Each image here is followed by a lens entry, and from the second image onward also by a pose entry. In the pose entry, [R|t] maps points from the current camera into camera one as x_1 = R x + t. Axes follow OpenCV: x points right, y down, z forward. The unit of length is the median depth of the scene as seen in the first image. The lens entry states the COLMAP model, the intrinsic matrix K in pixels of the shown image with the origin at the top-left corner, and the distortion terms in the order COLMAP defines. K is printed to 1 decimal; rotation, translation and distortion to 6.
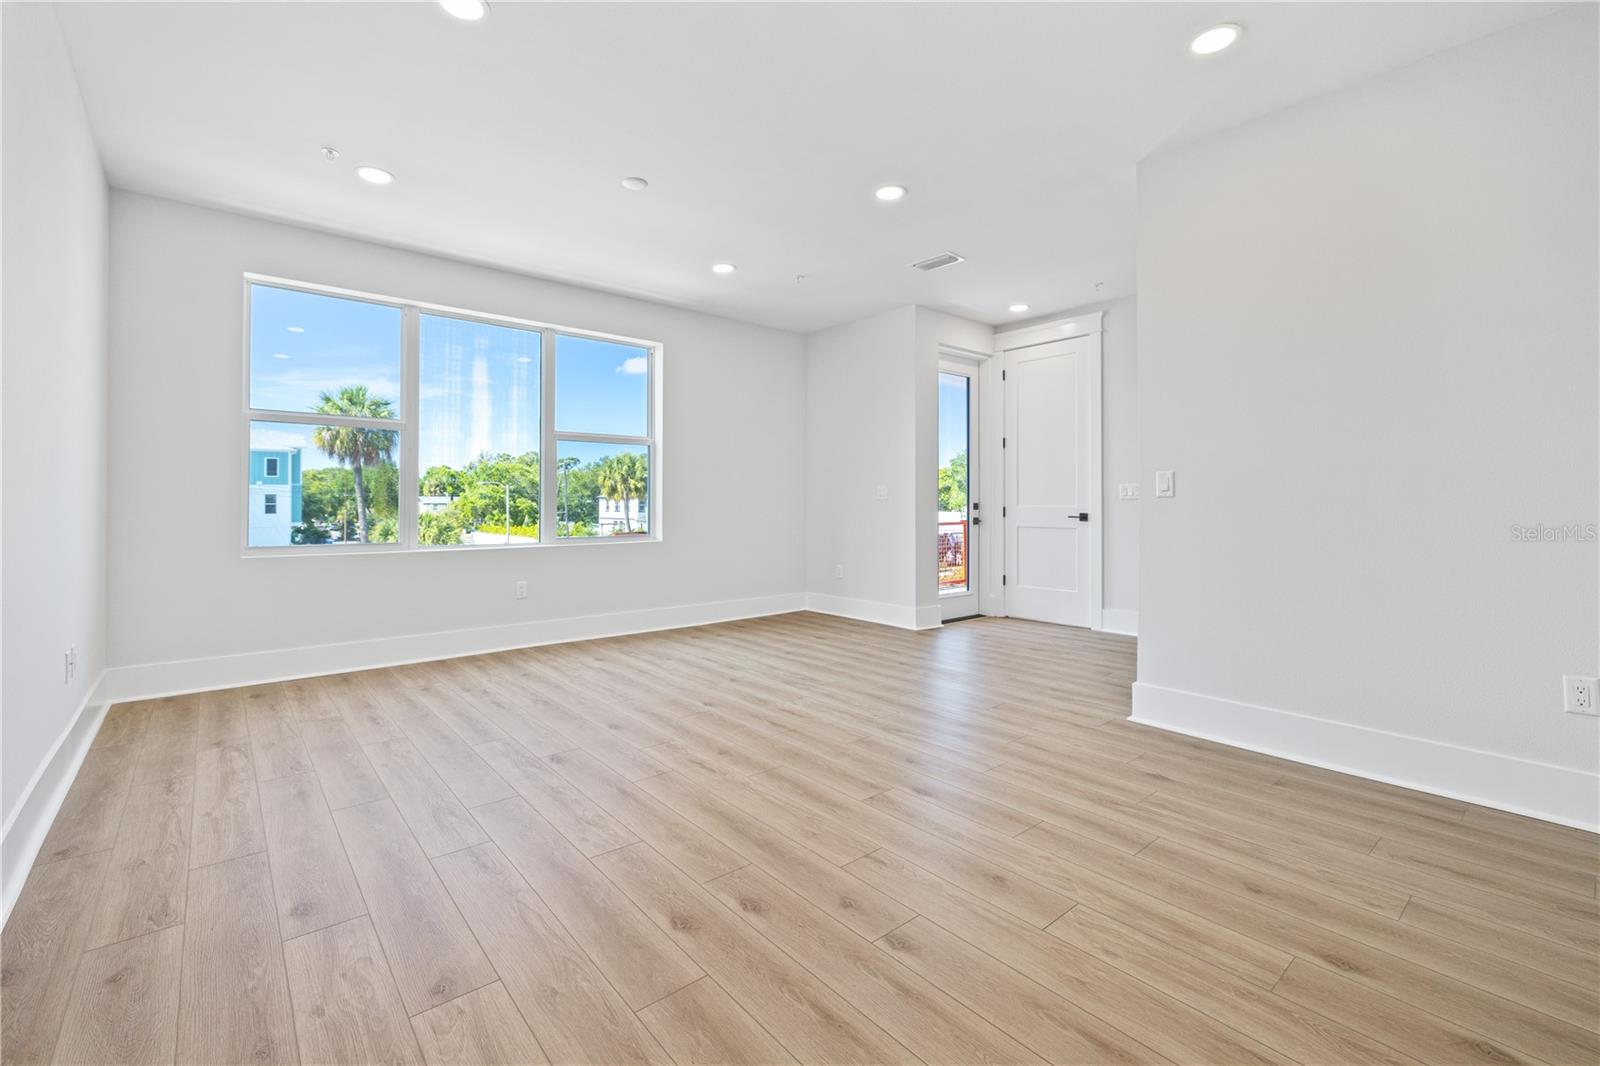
lens RADIAL K [[693.3, 0, 794.2], [0, 693.3, 495.3], [0, 0, 1]] dist [0.001490, 0.000198]
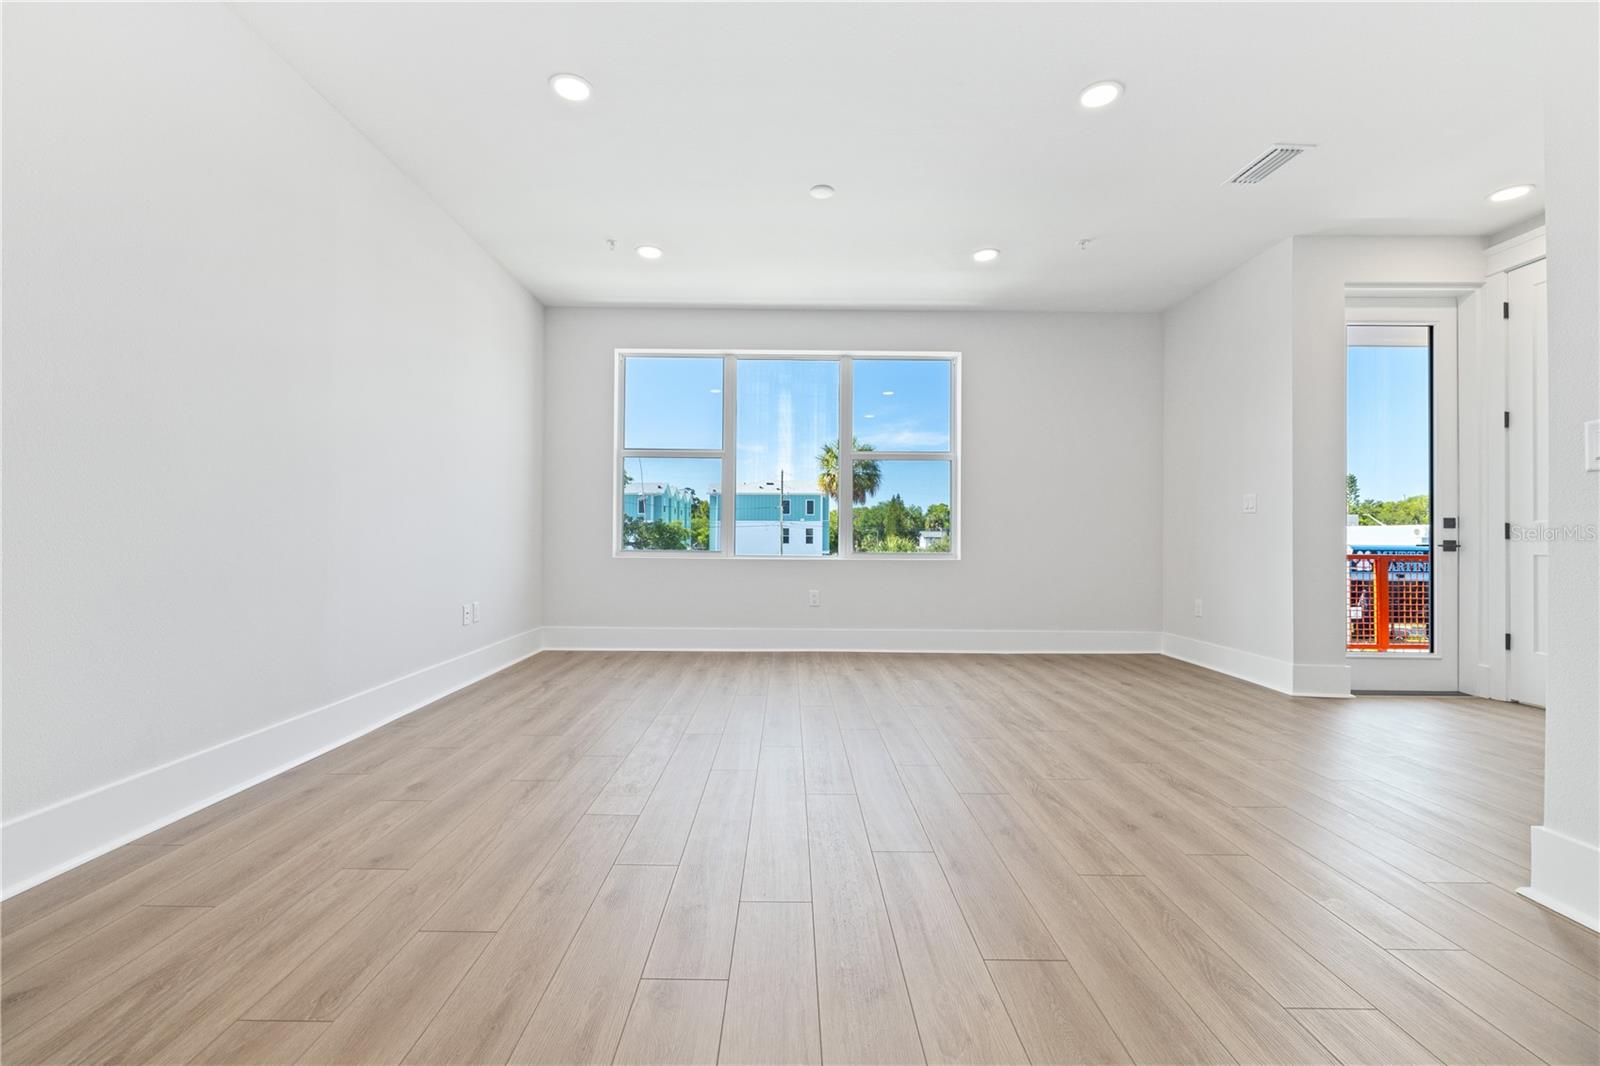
lens RADIAL K [[679.1, 0, 790.4], [0, 679.1, 524.2], [0, 0, 1]] dist [0.003249, 0.000394]
pose [[0.762611, -0.006703, -0.646823, 0.233260], [-0.000074, 0.999945, -0.010449, 0.027119], [0.646857, 0.008016, 0.762569, 0.138542]]
